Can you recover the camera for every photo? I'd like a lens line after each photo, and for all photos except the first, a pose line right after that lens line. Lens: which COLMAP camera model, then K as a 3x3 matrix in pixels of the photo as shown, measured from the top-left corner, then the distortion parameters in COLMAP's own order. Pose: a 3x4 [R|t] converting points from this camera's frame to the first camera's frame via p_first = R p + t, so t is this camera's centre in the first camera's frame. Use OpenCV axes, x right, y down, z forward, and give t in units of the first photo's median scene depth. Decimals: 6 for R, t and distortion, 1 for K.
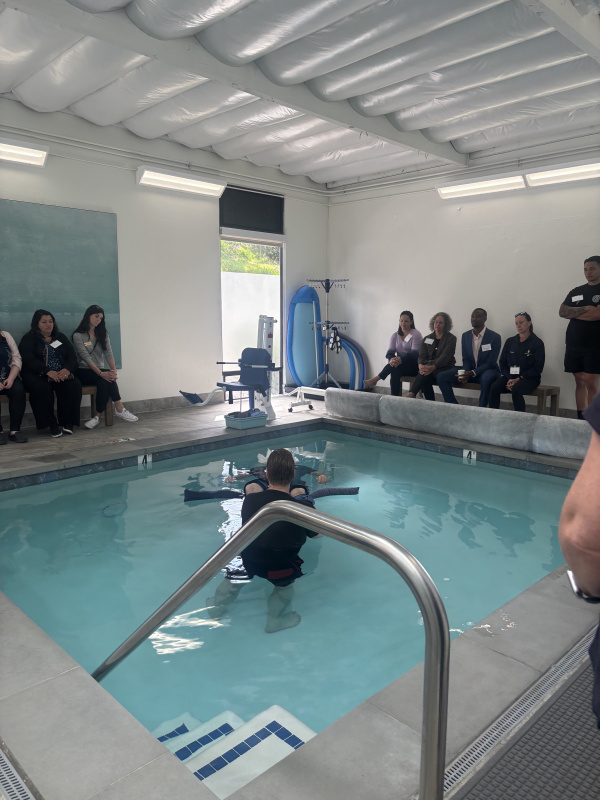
lens RADIAL K [[609.9, 0, 300.0], [0, 609.9, 400.0], [0, 0, 1]] dist [0.074083, -0.097043]
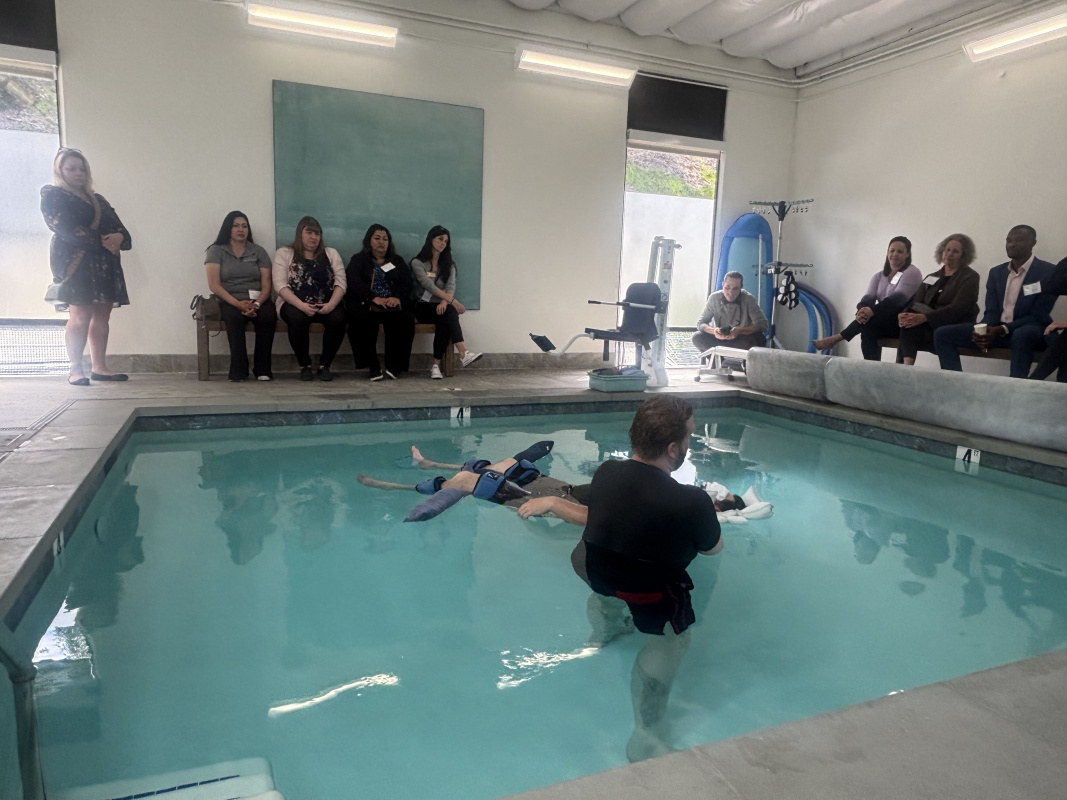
lens RADIAL K [[711.1, 0, 533.5], [0, 711.1, 400.0], [0, 0, 1]] dist [0.067786, -0.091381]
pose [[0.929598, 0.074788, -0.360908, 0.116253], [-0.078694, 0.996891, 0.003885, 0.057387], [0.360077, 0.024789, 0.932593, 0.181698]]
